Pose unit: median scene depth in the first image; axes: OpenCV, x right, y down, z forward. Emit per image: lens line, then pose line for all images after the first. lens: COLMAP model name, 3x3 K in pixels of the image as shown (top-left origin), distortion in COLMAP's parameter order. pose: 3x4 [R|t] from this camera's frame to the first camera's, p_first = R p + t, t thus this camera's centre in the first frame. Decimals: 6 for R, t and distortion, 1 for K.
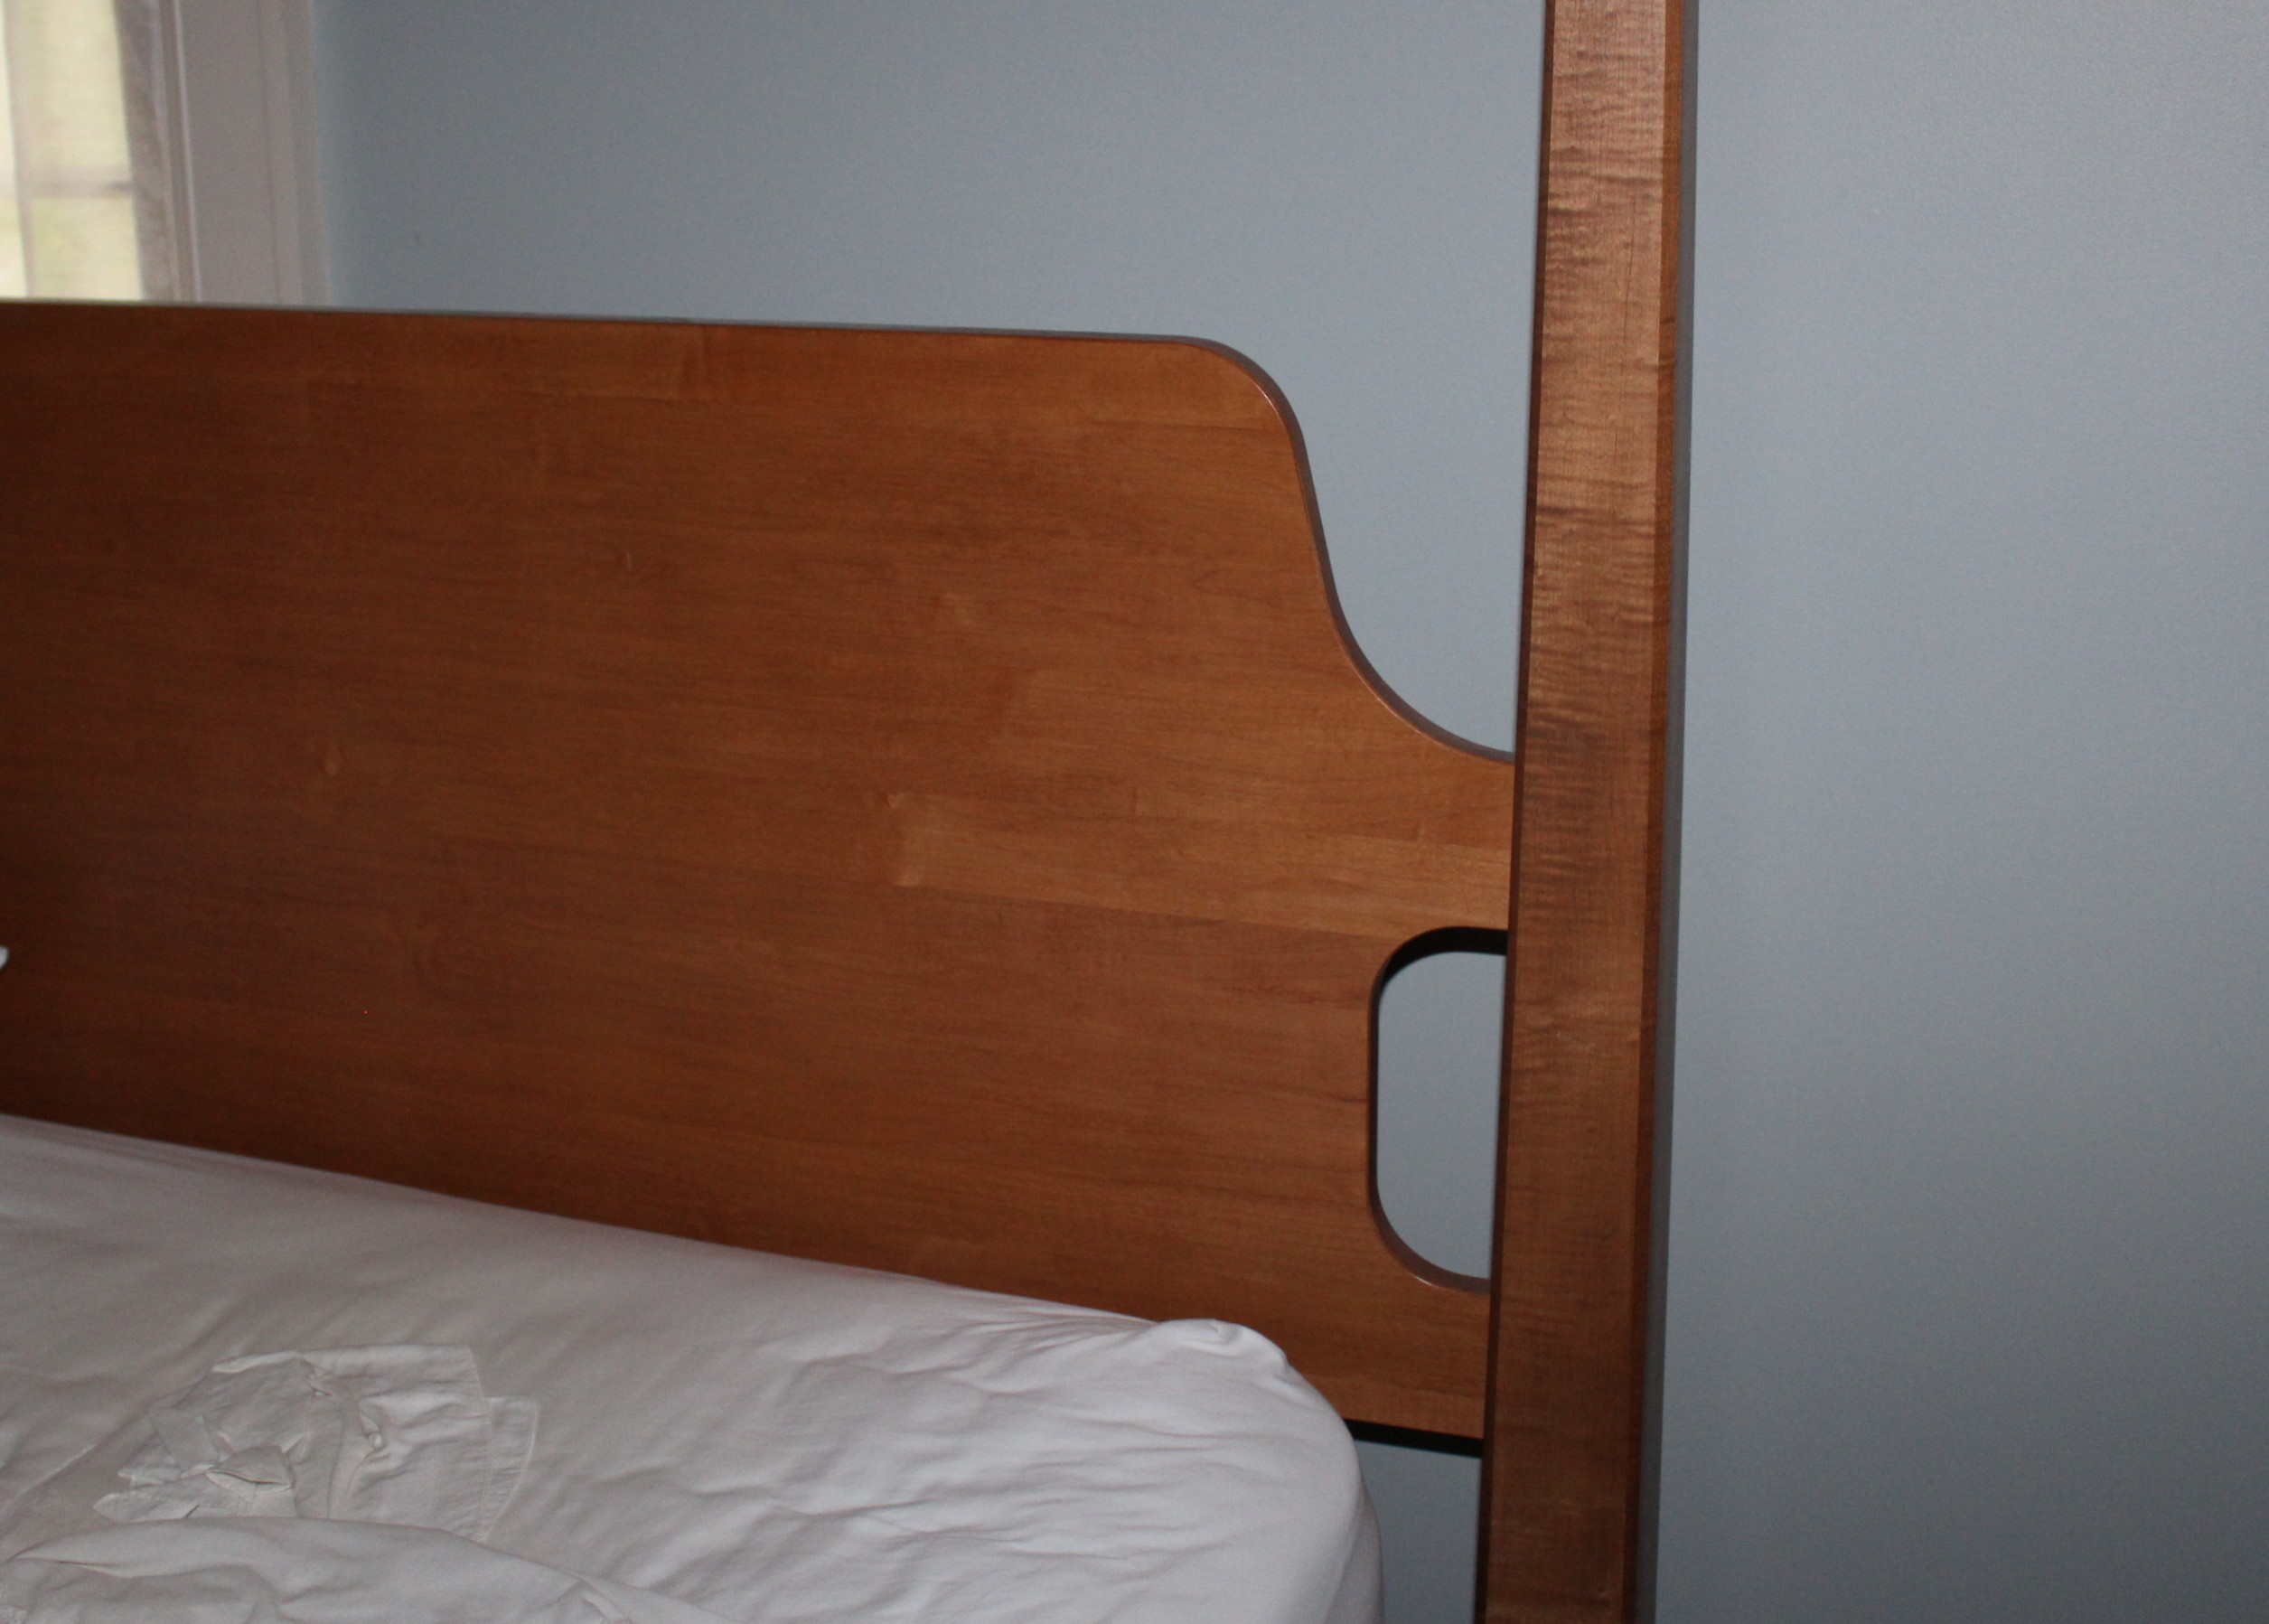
lens RADIAL K [[2849.2, 0, 1135.1], [0, 2849.2, 654.9], [0, 0, 1]] dist [-0.134991, 0.006095]
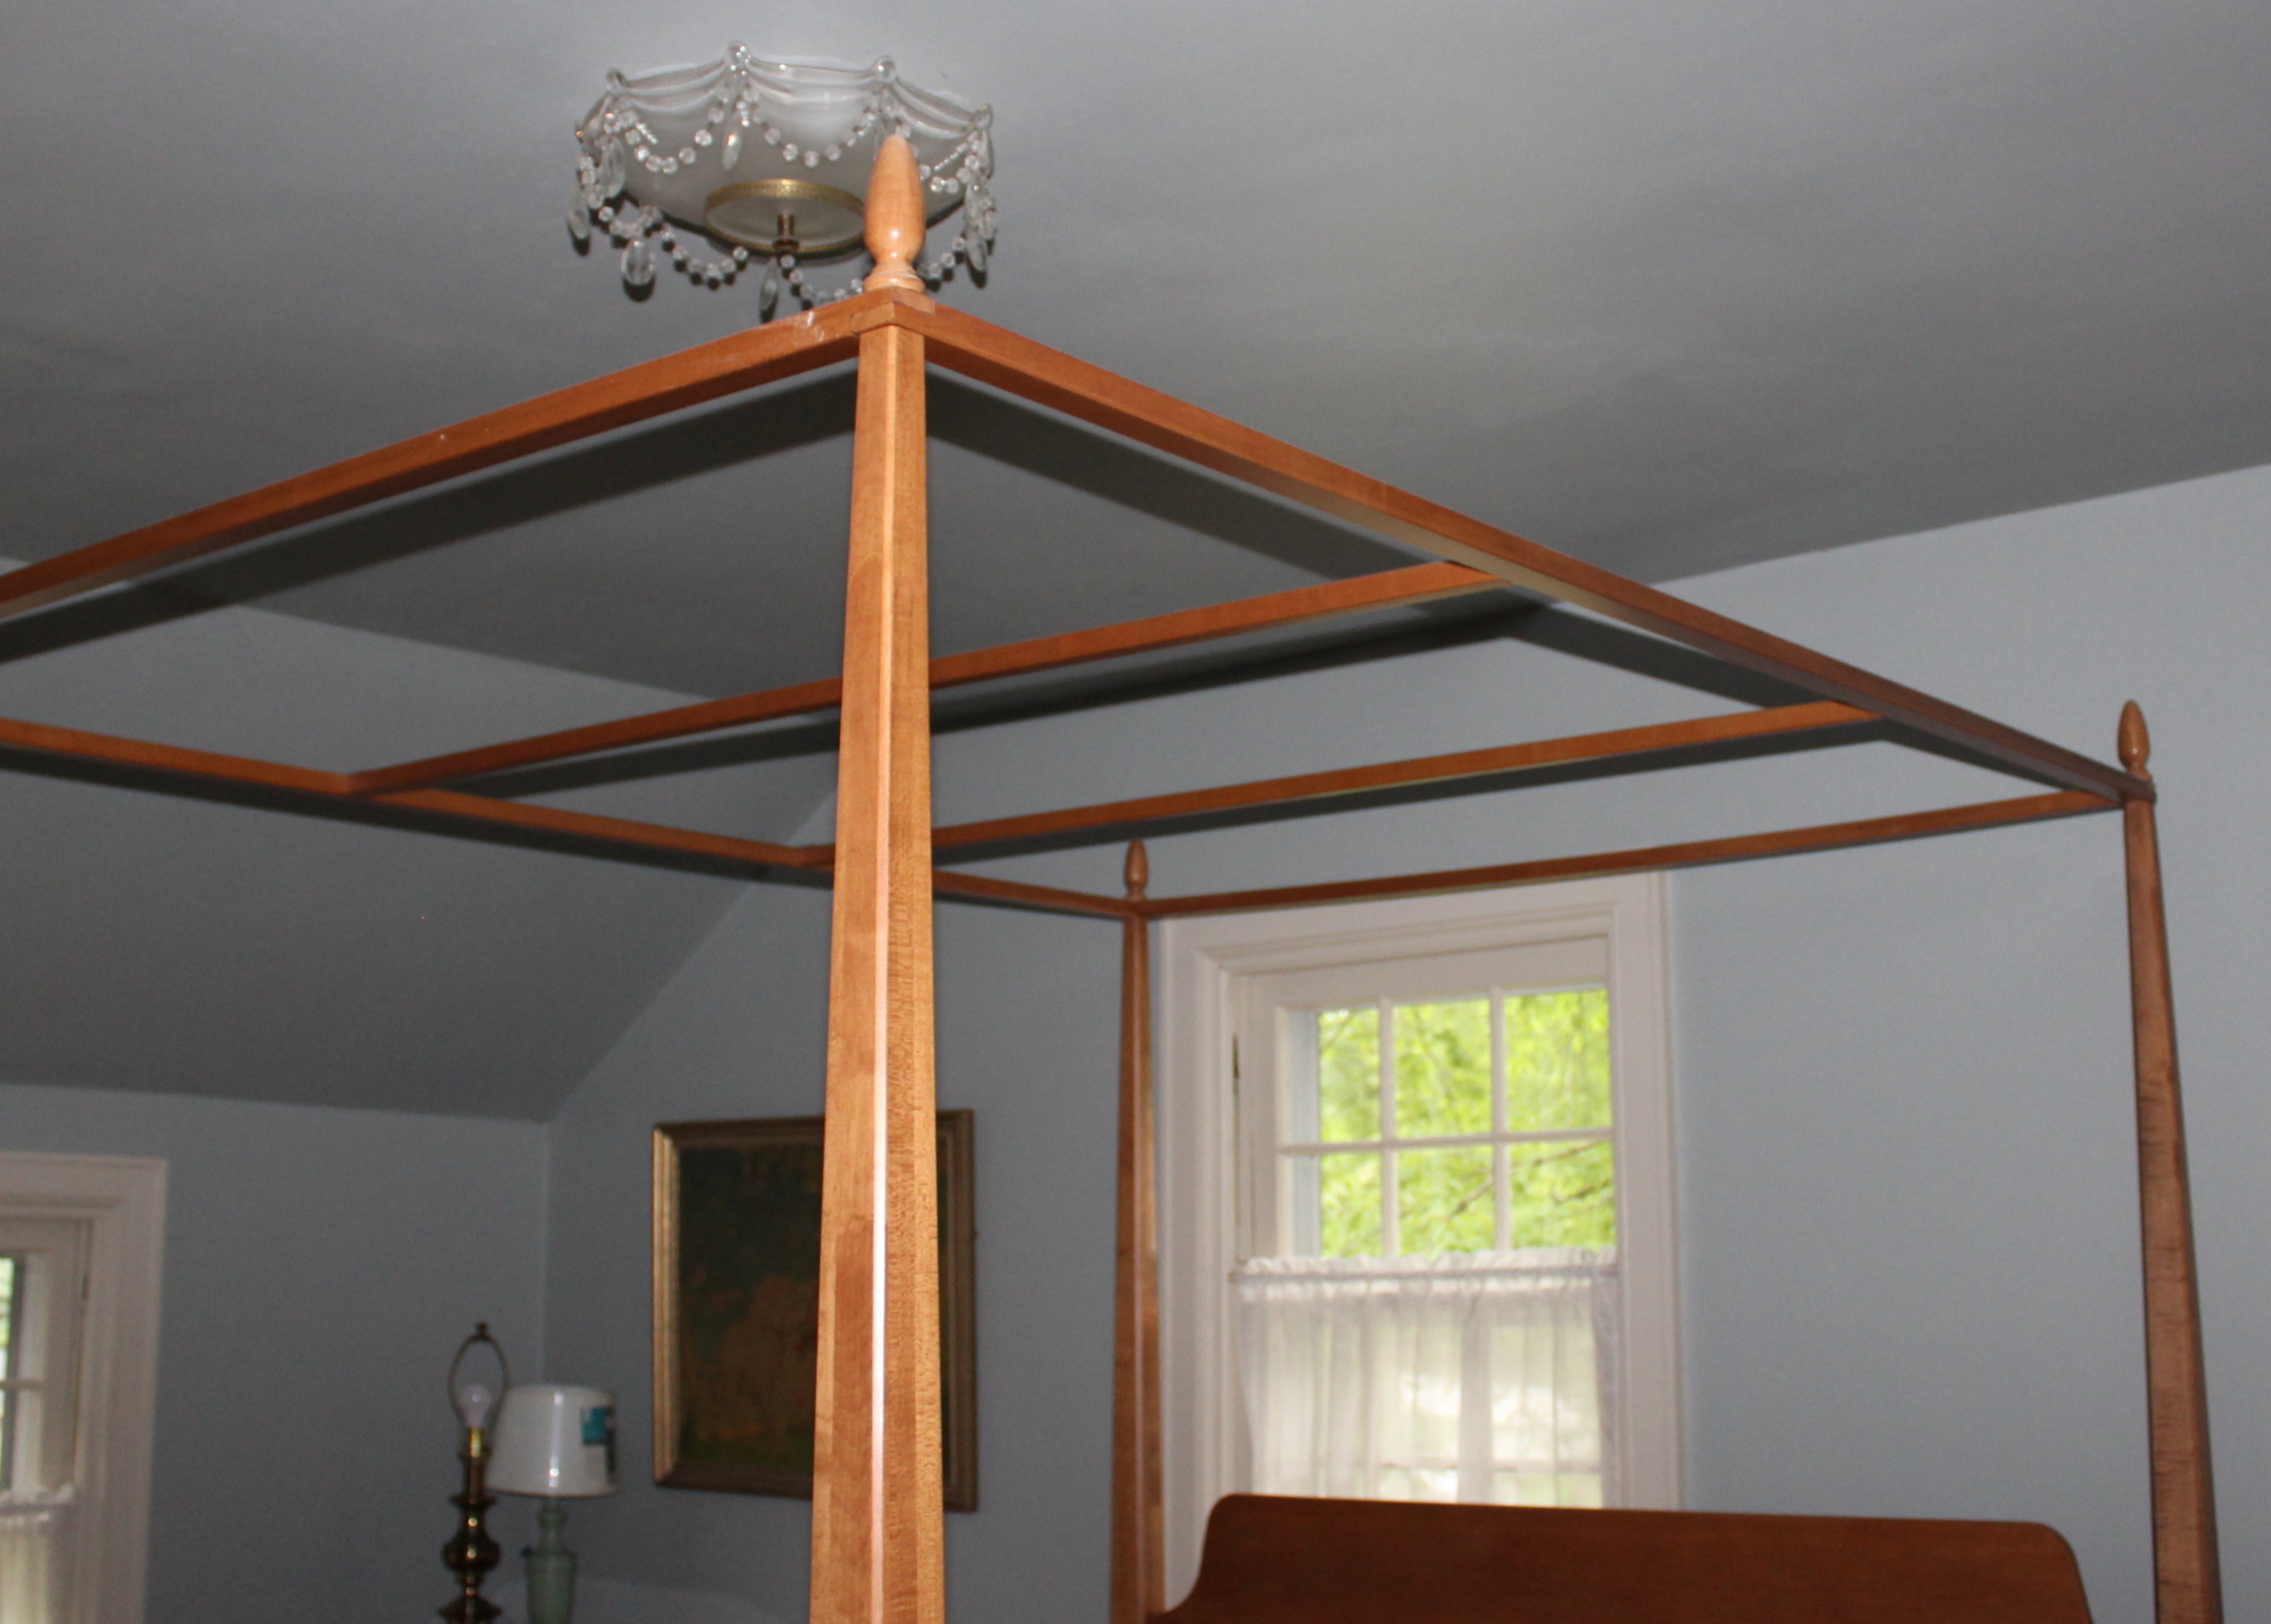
lens RADIAL K [[2732.7, 0, 1219.8], [0, 2732.7, 657.5], [0, 0, 1]] dist [-0.150474, 0.091134]
pose [[0.950550, -0.069610, -0.302669, 0.111830], [-0.076341, 0.892285, -0.444971, 0.353486], [0.301042, 0.446073, 0.842848, -1.806761]]
